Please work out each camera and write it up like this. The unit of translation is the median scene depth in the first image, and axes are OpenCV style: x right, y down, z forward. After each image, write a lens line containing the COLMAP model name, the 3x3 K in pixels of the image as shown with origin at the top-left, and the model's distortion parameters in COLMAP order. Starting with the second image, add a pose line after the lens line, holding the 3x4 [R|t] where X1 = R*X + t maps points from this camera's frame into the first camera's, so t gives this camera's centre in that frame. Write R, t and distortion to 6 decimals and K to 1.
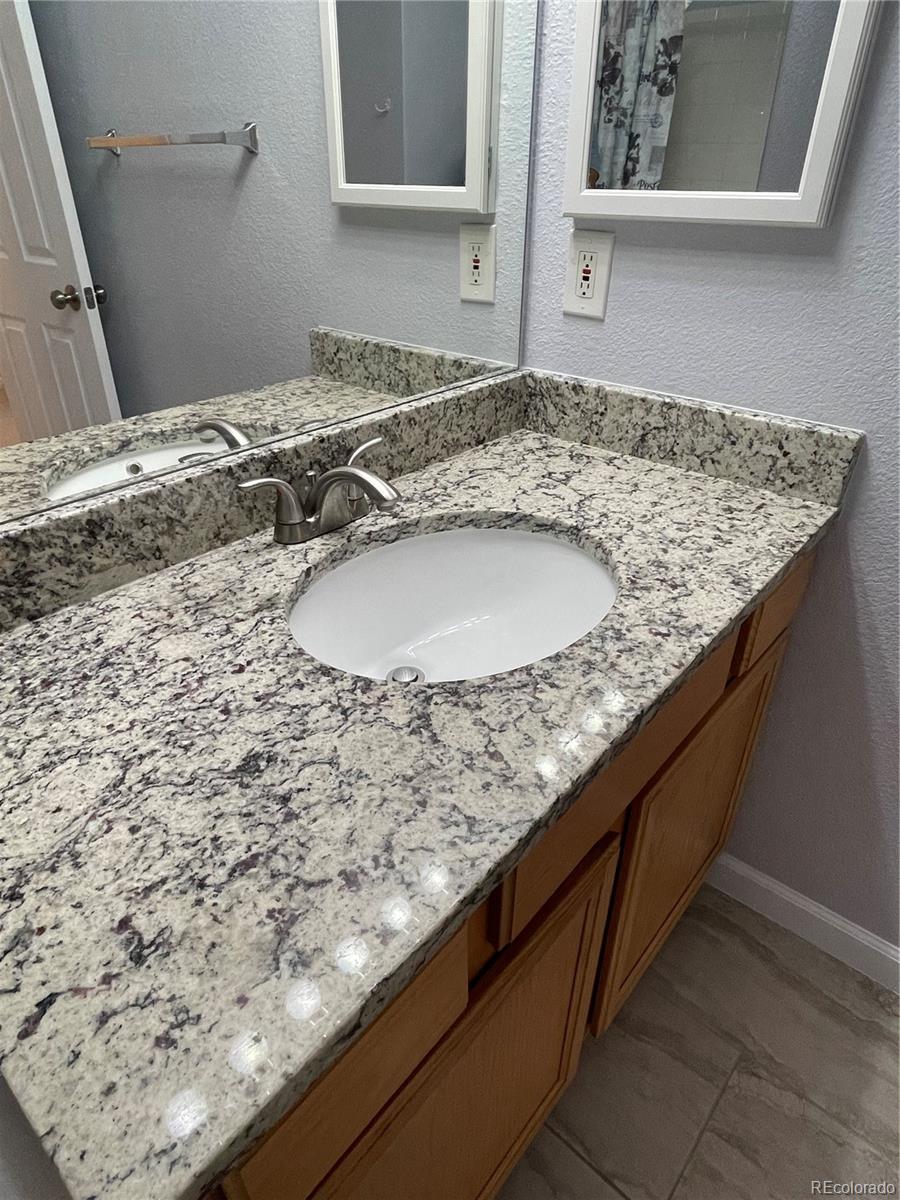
lens RADIAL K [[712.6, 0, 450.0], [0, 712.6, 600.0], [0, 0, 1]] dist [0.017128, -0.029098]
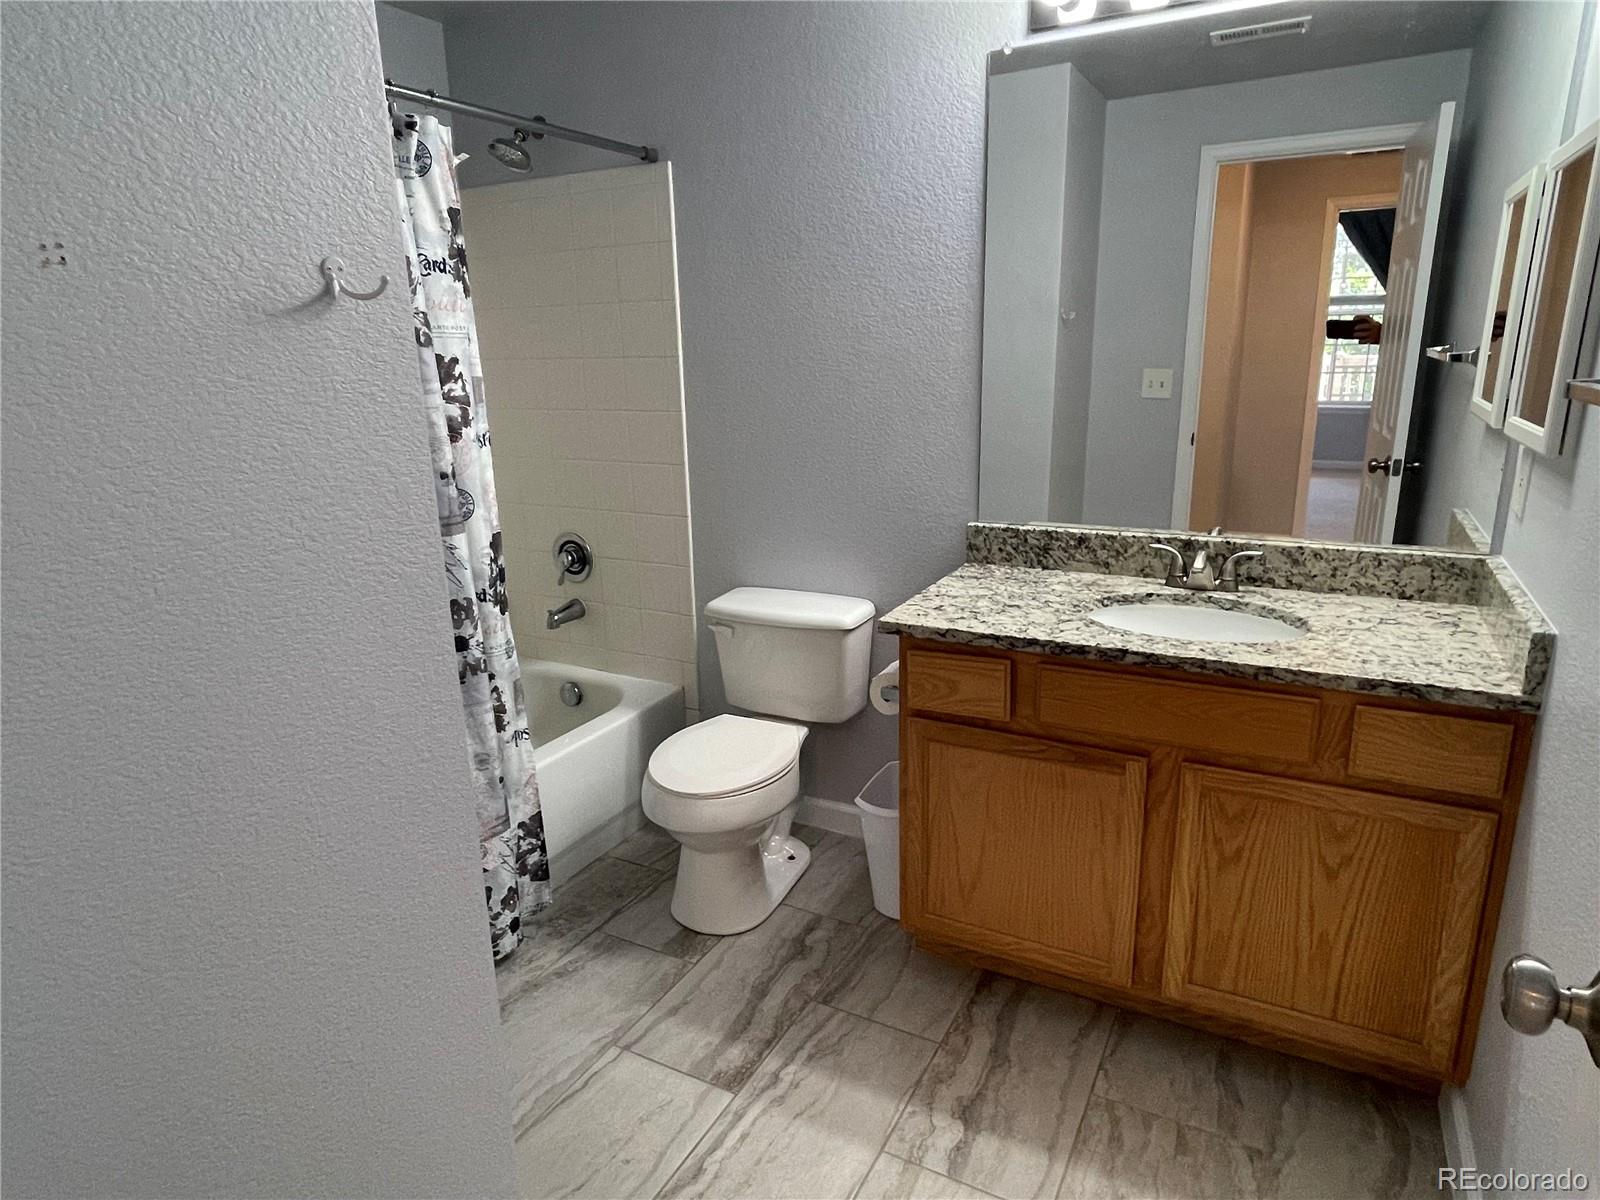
lens RADIAL K [[950.2, 0, 799.1], [0, 950.2, 605.8], [0, 0, 1]] dist [0.017128, -0.029098]
pose [[0.223500, 0.252411, -0.941454, 1.685843], [-0.477998, 0.870150, 0.119818, 0.109804], [0.849450, 0.423234, 0.315131, -0.464354]]
